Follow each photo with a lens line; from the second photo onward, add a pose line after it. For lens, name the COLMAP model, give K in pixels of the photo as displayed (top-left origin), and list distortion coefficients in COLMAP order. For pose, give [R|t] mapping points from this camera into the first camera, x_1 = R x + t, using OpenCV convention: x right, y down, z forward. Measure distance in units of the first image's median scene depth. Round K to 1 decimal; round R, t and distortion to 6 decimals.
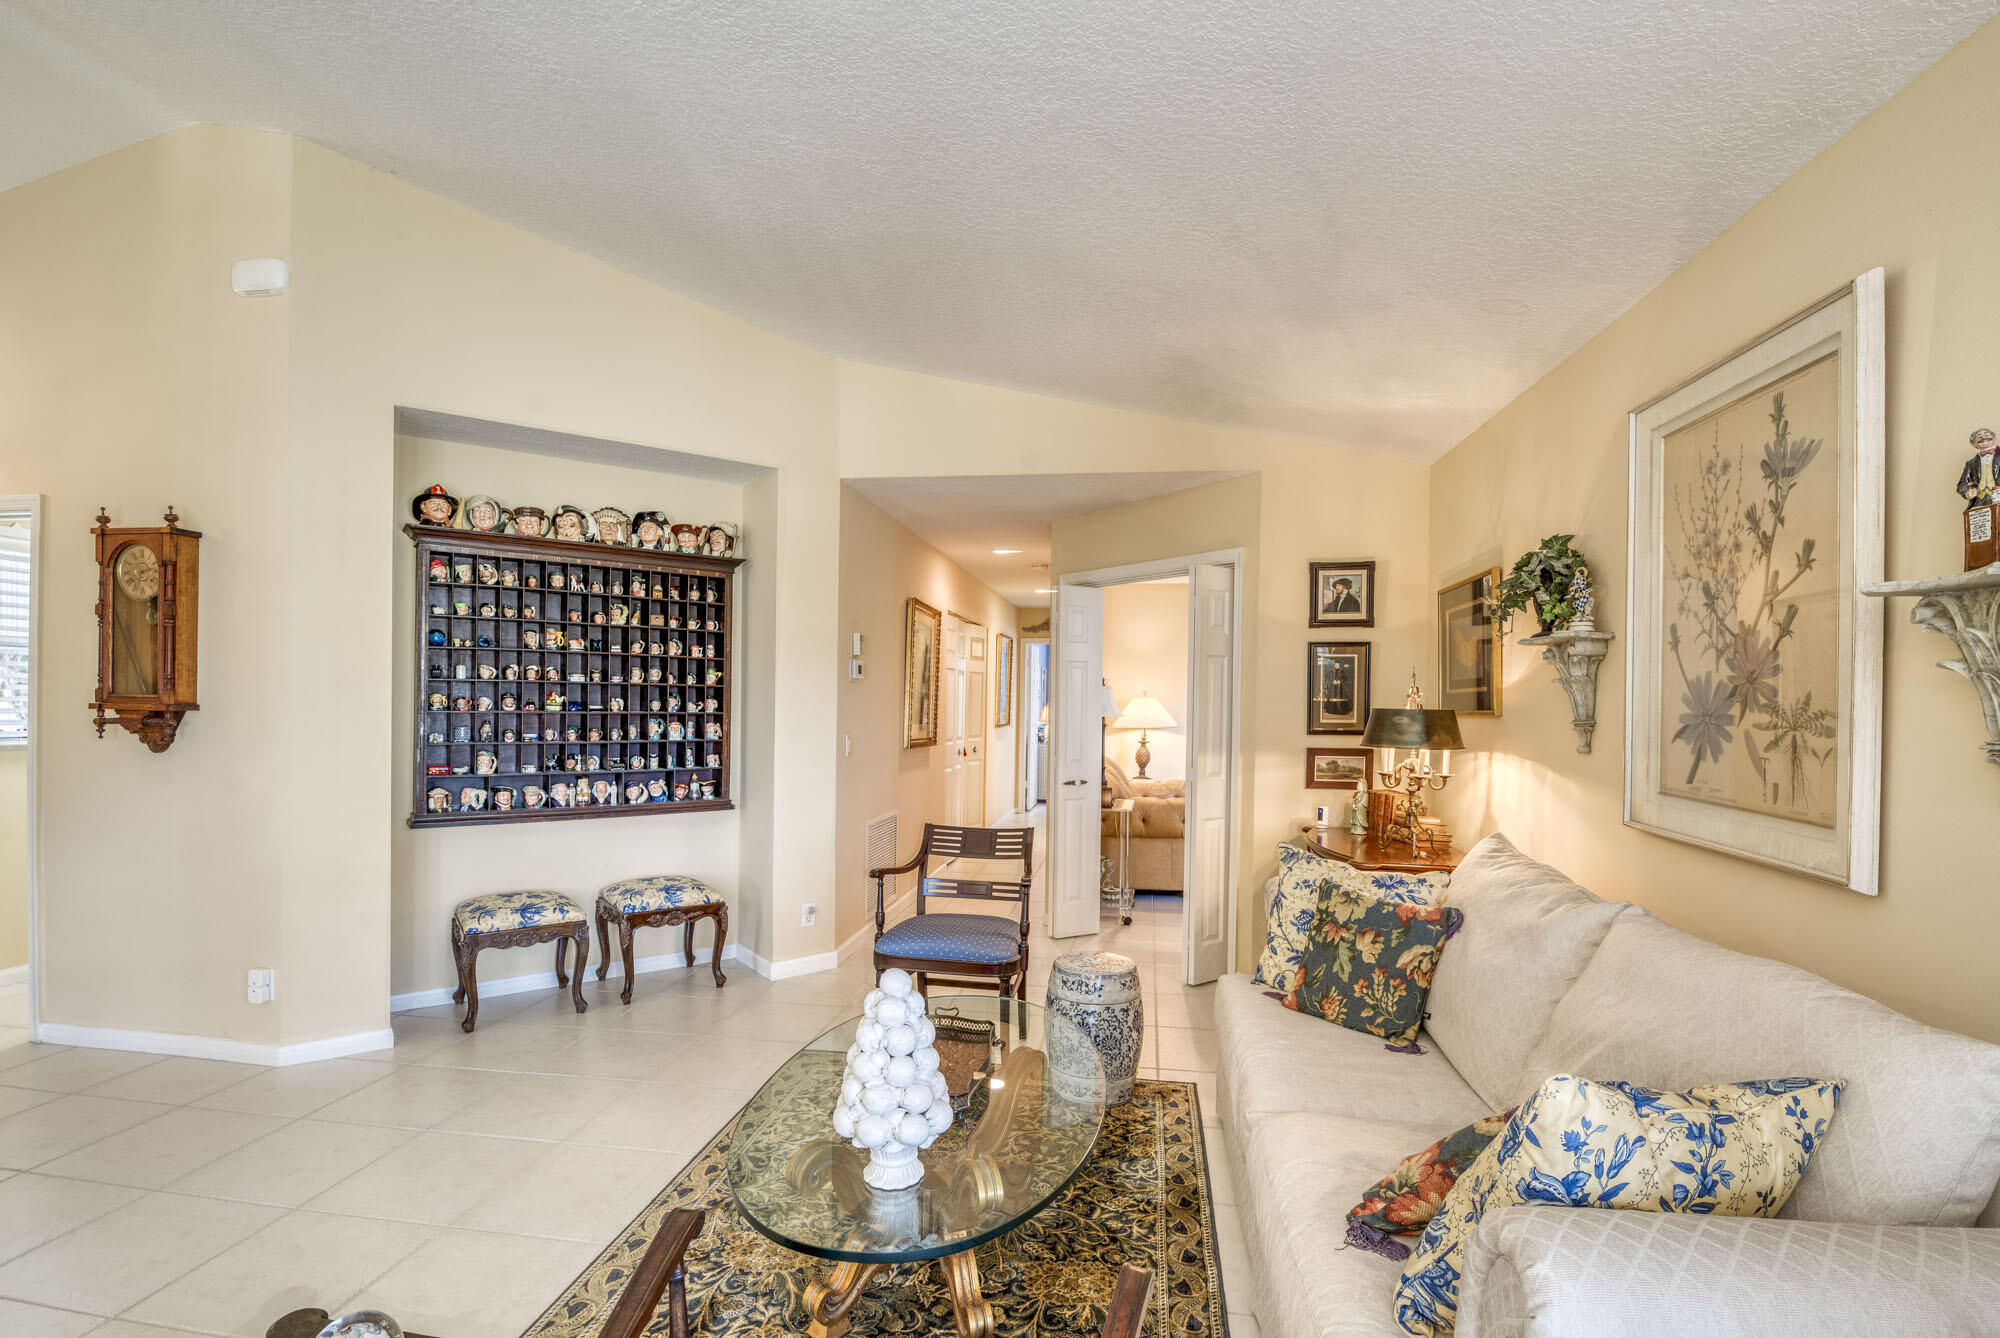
lens RADIAL K [[899.9, 0, 992.2], [0, 899.9, 685.7], [0, 0, 1]] dist [-0.000965, -0.000073]
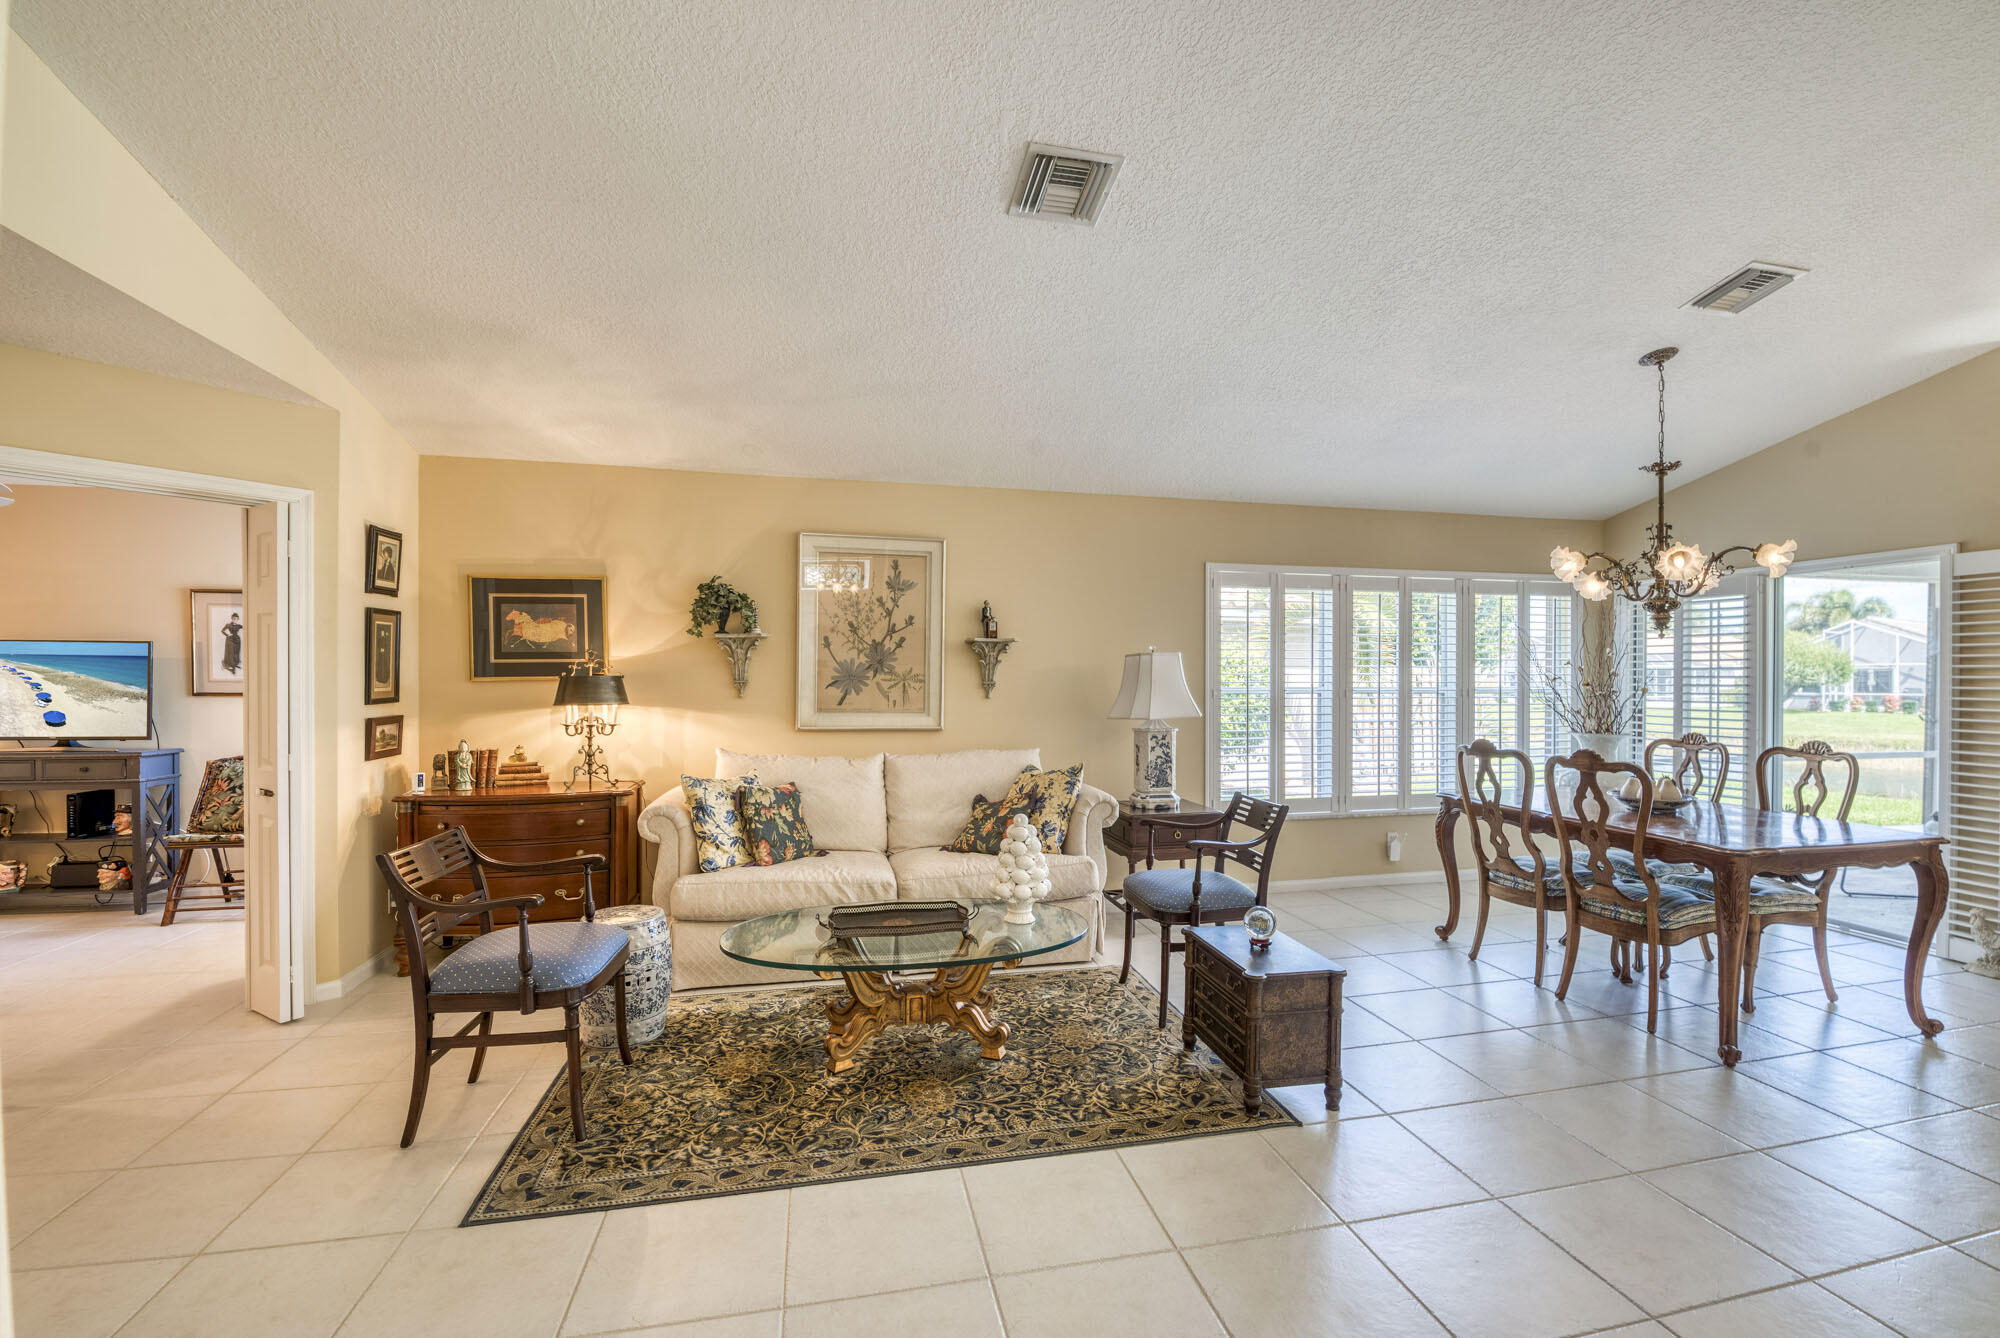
lens RADIAL K [[899.9, 0, 993.4], [0, 899.9, 676.6], [0, 0, 1]] dist [-0.000965, -0.000073]
pose [[-0.348888, -0.024421, 0.936846, -1.723157], [-0.024599, 0.999555, 0.016894, -0.017434], [-0.936841, -0.017151, -0.349334, 1.573896]]
